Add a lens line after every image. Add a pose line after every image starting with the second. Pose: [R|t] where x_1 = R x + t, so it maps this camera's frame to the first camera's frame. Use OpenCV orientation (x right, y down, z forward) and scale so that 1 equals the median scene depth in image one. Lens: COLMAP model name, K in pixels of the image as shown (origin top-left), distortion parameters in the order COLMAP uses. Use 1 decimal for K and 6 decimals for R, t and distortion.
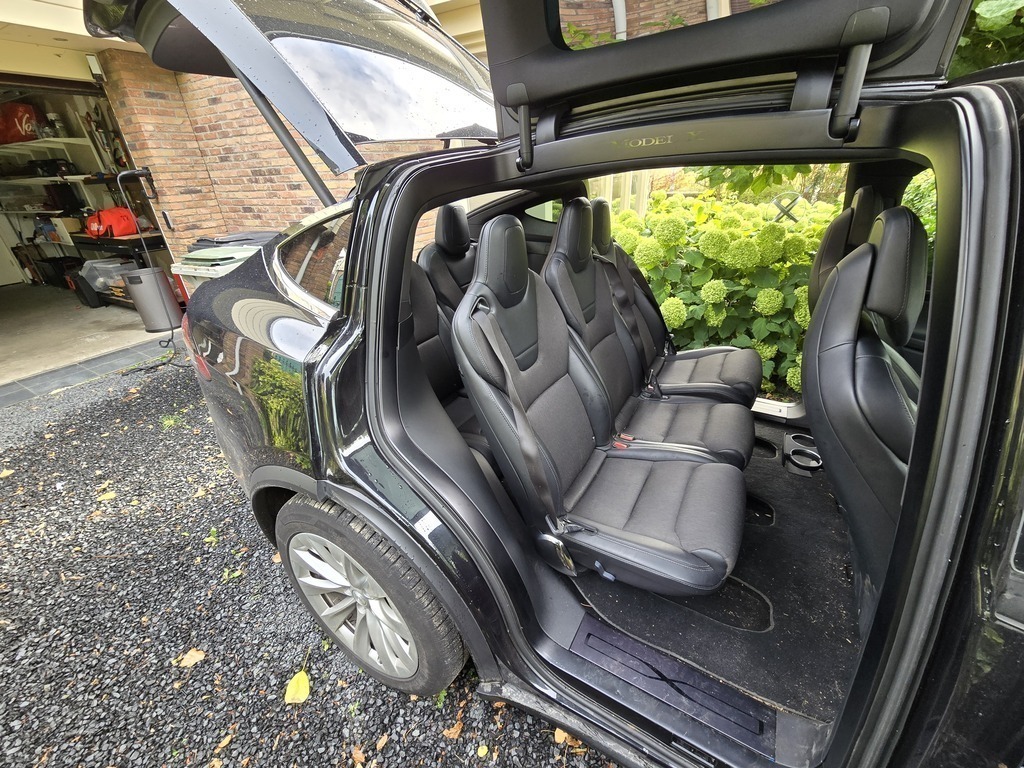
lens RADIAL K [[416.3, 0, 517.6], [0, 416.3, 382.3], [0, 0, 1]] dist [-0.000562, -0.000333]
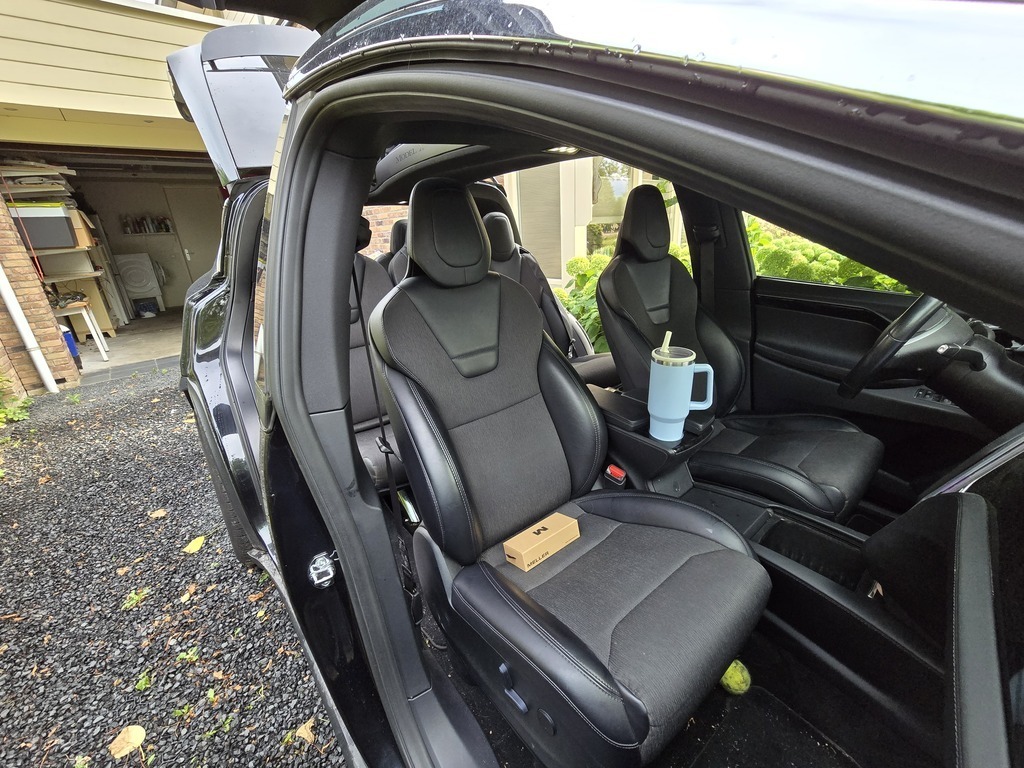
lens RADIAL K [[416.3, 0, 517.6], [0, 416.3, 382.3], [0, 0, 1]] dist [-0.000562, -0.000333]
pose [[0.939043, 0.113274, -0.324602, 0.348347], [-0.146743, 0.985896, -0.080473, 0.057410], [0.310908, 0.123201, 0.942421, -0.019564]]
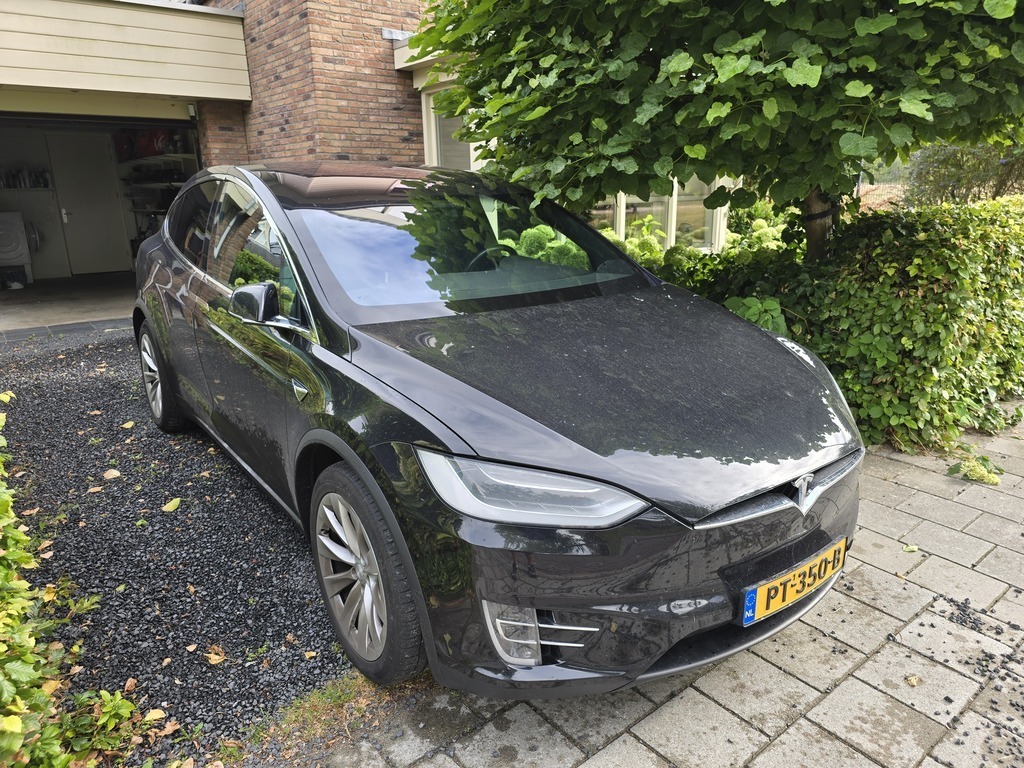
lens RADIAL K [[682.3, 0, 512.0], [0, 682.3, 384.0], [0, 0, 1]] dist [0.065181, 0.000126]
pose [[0.919814, 0.127402, -0.371093, 0.929415], [-0.195956, 0.968574, -0.153182, 0.273004], [0.339916, 0.213617, 0.915874, -0.573816]]
